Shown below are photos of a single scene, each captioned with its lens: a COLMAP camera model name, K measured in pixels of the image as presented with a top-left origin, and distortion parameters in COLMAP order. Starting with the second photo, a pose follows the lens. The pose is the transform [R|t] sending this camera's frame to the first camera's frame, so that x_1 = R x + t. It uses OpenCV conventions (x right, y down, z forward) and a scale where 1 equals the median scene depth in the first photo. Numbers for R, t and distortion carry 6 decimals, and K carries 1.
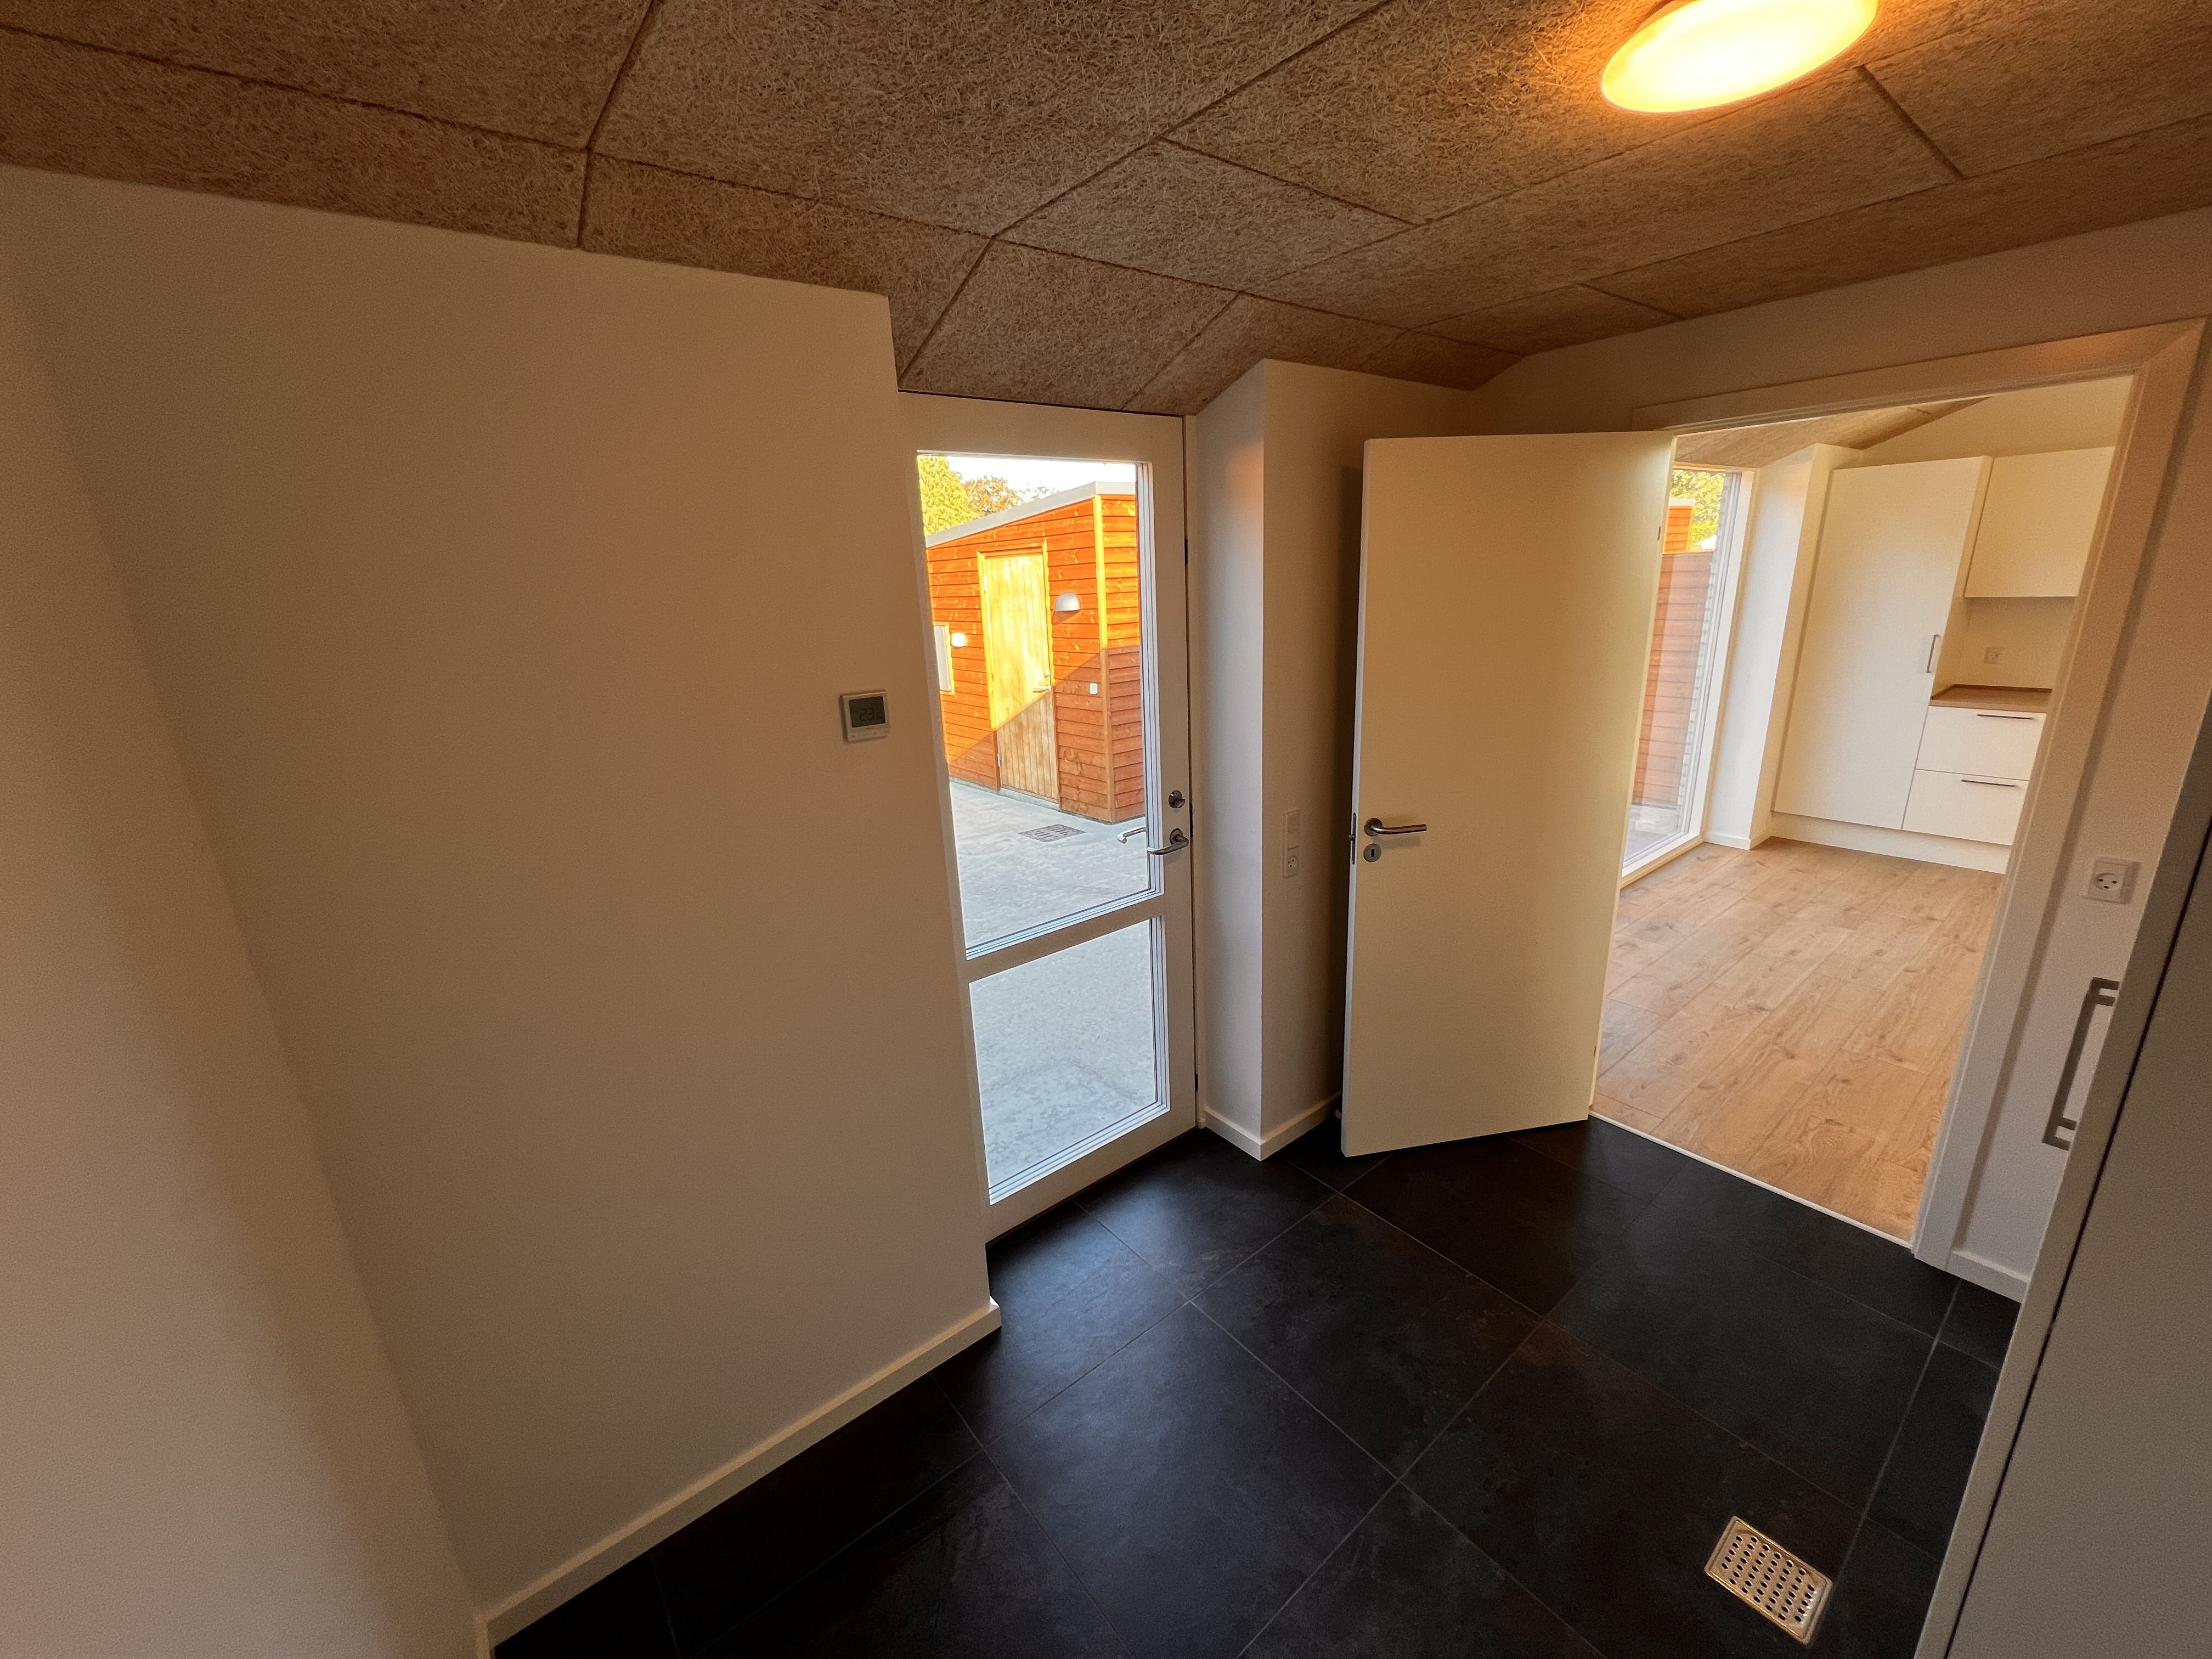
lens RADIAL K [[882.8, 0, 1102.3], [0, 882.8, 826.0], [0, 0, 1]] dist [-0.001017, 0.000013]
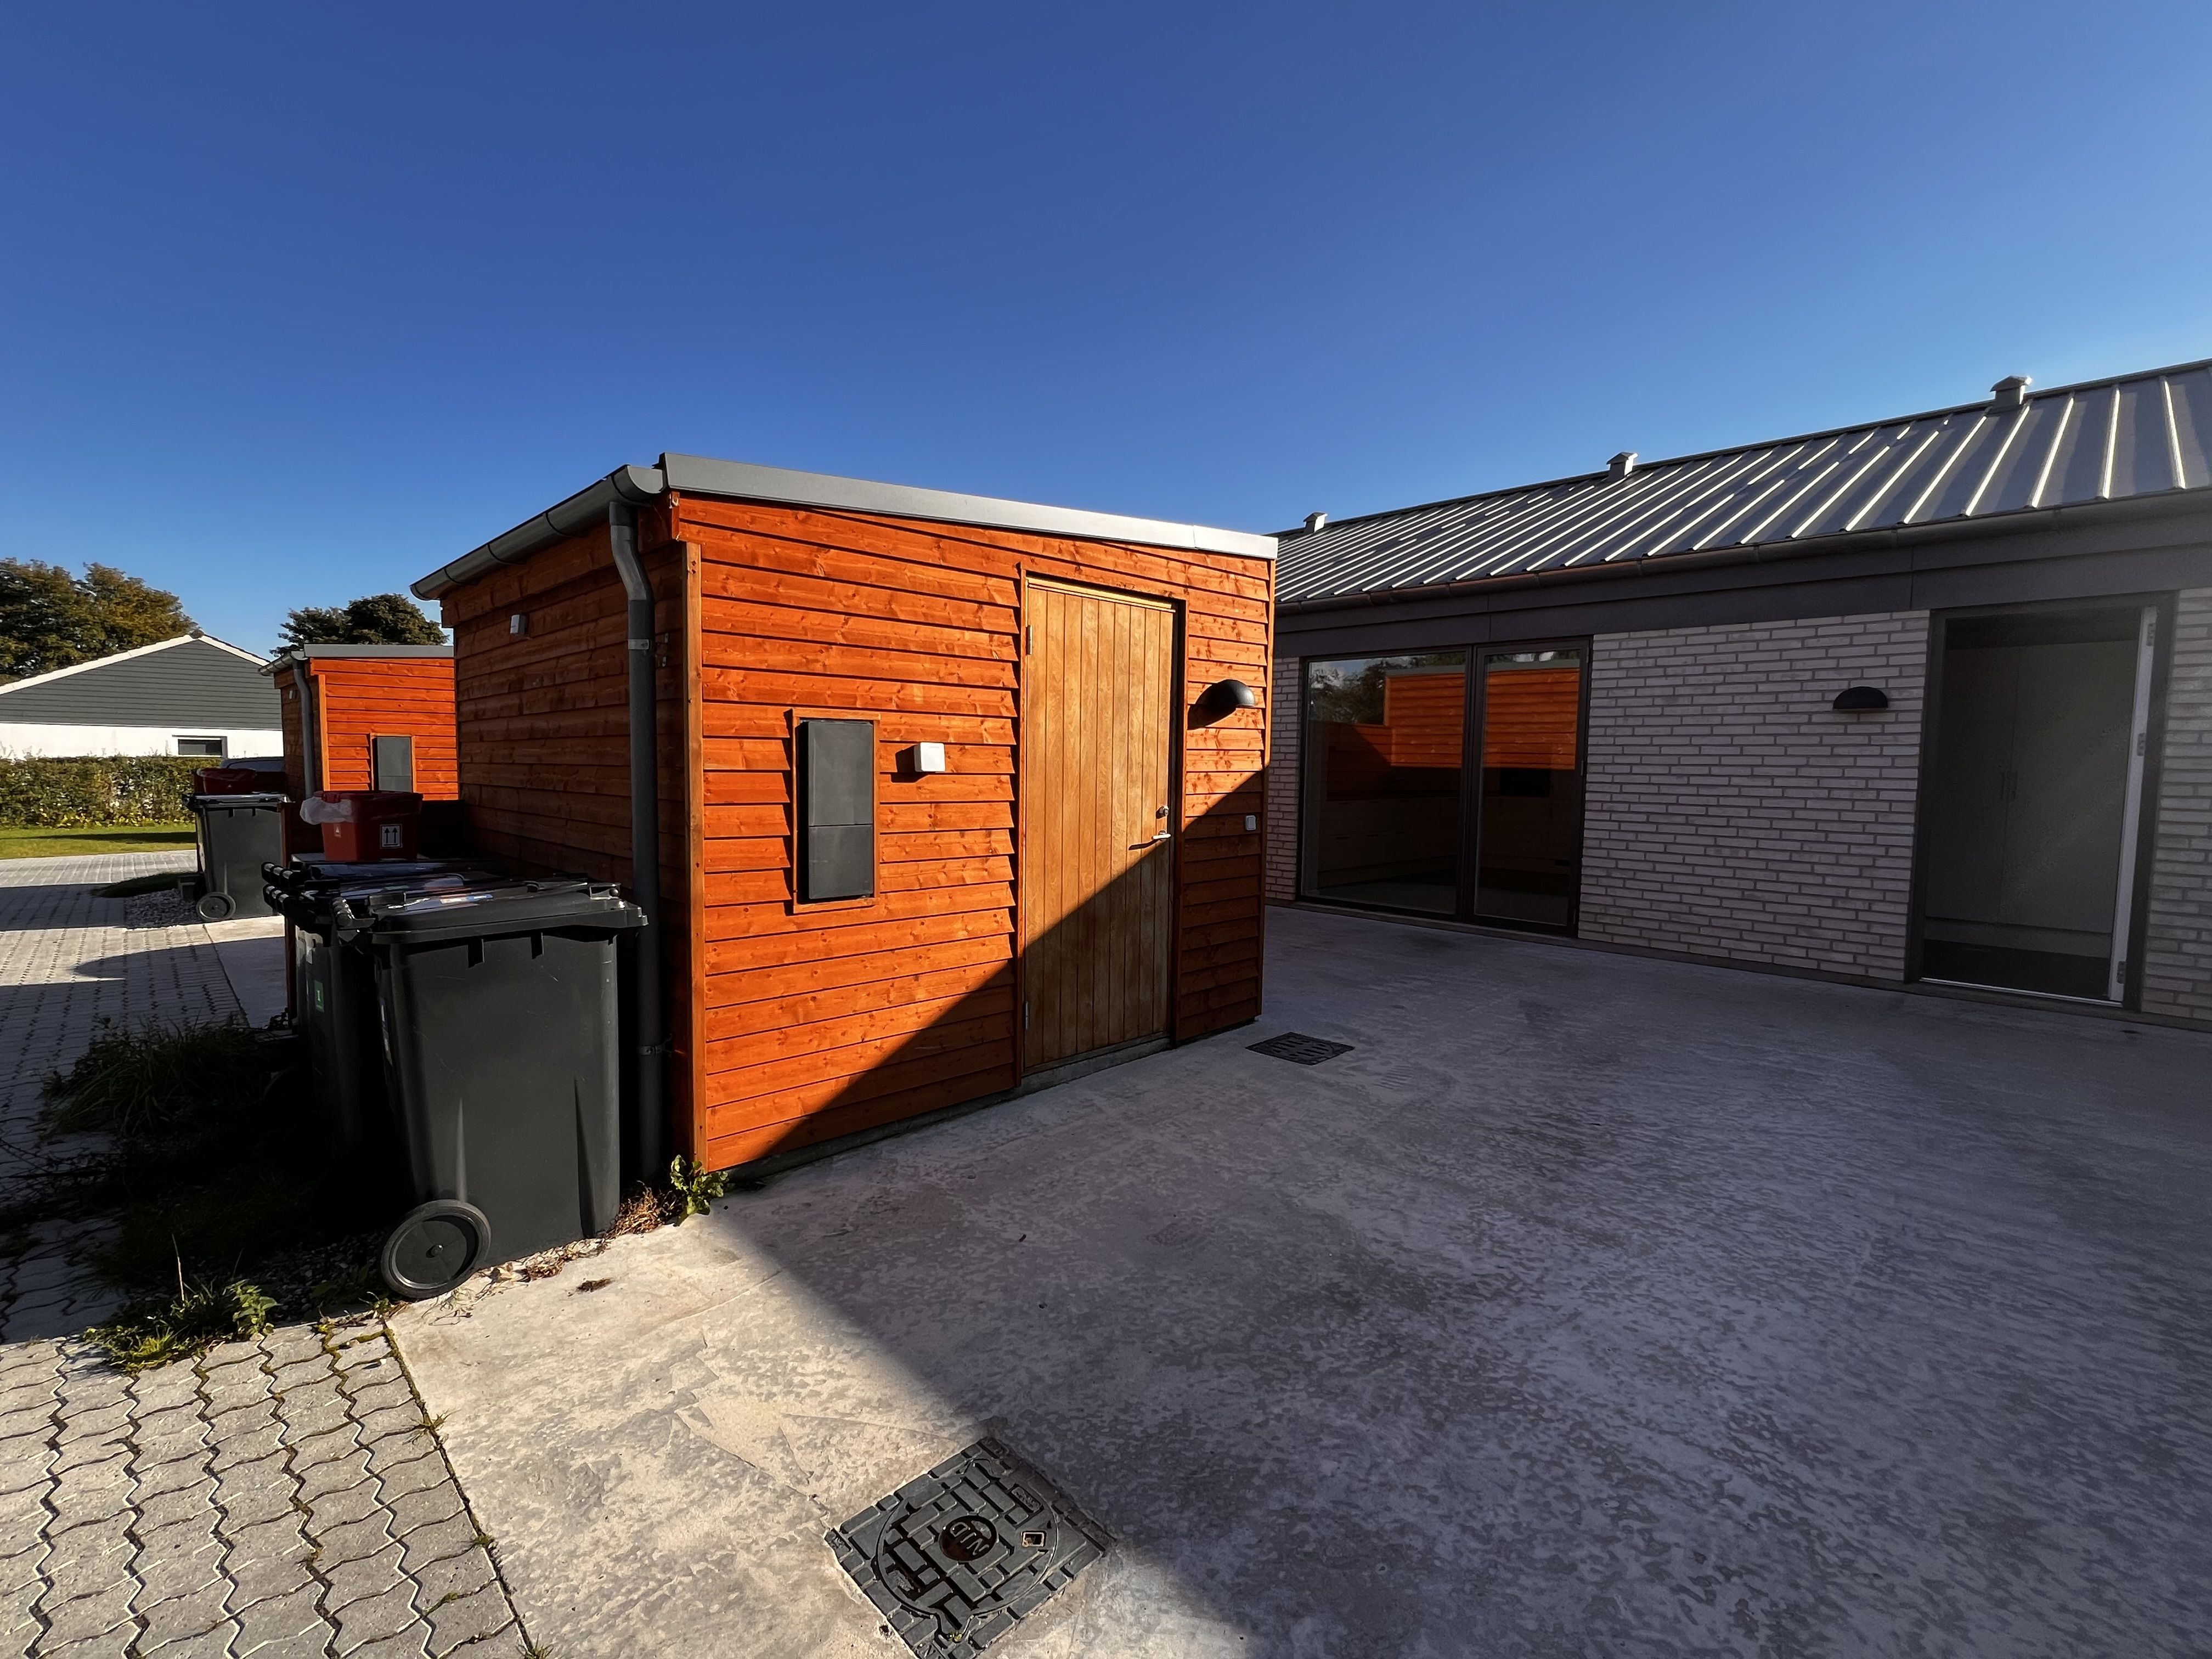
lens RADIAL K [[982.3, 0, 1105.9], [0, 982.3, 827.4], [0, 0, 1]] dist [-0.002586, 0.001472]
pose [[-0.109808, -0.030298, 0.993491, -0.669232], [0.262480, 0.963170, 0.058385, -0.201529], [-0.958669, 0.267182, -0.097811, 1.060931]]
